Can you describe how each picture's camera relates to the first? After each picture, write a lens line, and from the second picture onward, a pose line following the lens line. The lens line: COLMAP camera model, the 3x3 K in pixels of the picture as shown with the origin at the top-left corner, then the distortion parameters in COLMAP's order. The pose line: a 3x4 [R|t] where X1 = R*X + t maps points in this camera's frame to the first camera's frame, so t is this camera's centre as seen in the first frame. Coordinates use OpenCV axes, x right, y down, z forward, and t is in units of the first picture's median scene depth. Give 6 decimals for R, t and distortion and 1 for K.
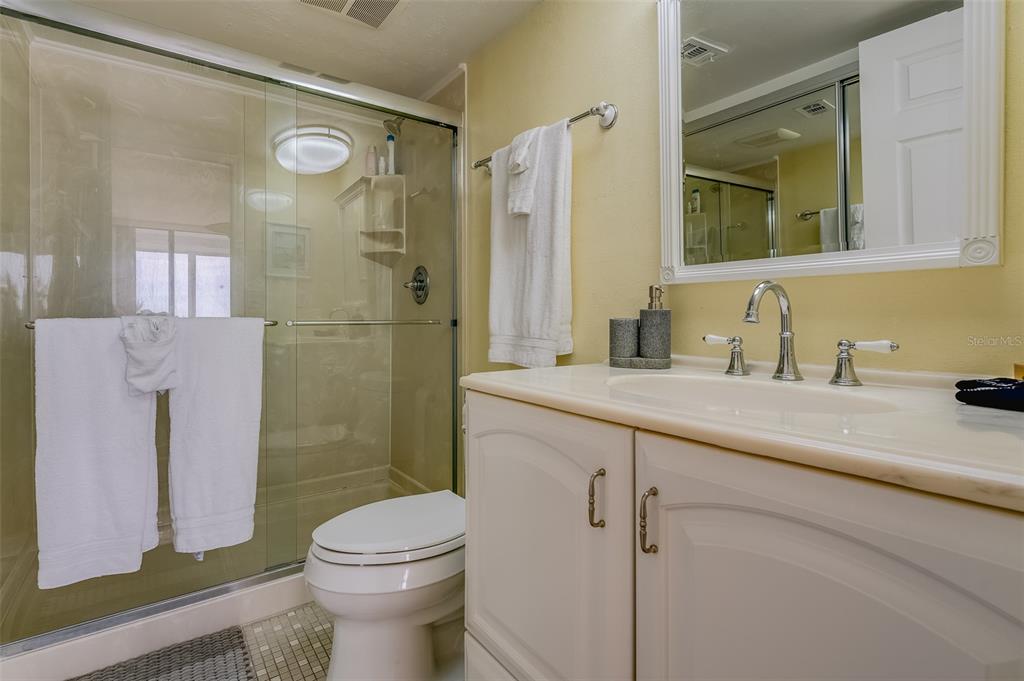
lens RADIAL K [[461.4, 0, 512.8], [0, 461.4, 326.0], [0, 0, 1]] dist [-0.004870, -0.000235]
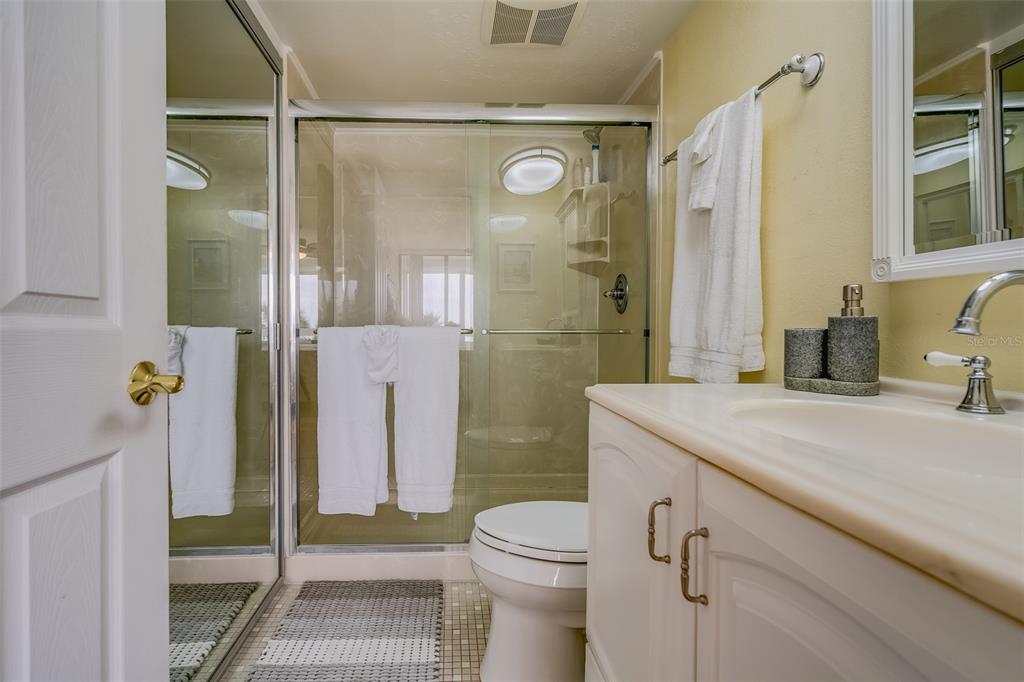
lens RADIAL K [[474.0, 0, 498.5], [0, 474.0, 344.3], [0, 0, 1]] dist [-0.001875, 0.000445]
pose [[0.844611, 0.020119, -0.535002, 0.190302], [-0.010460, 0.999723, 0.021082, -0.000769], [0.535278, -0.012210, 0.844588, 0.028274]]
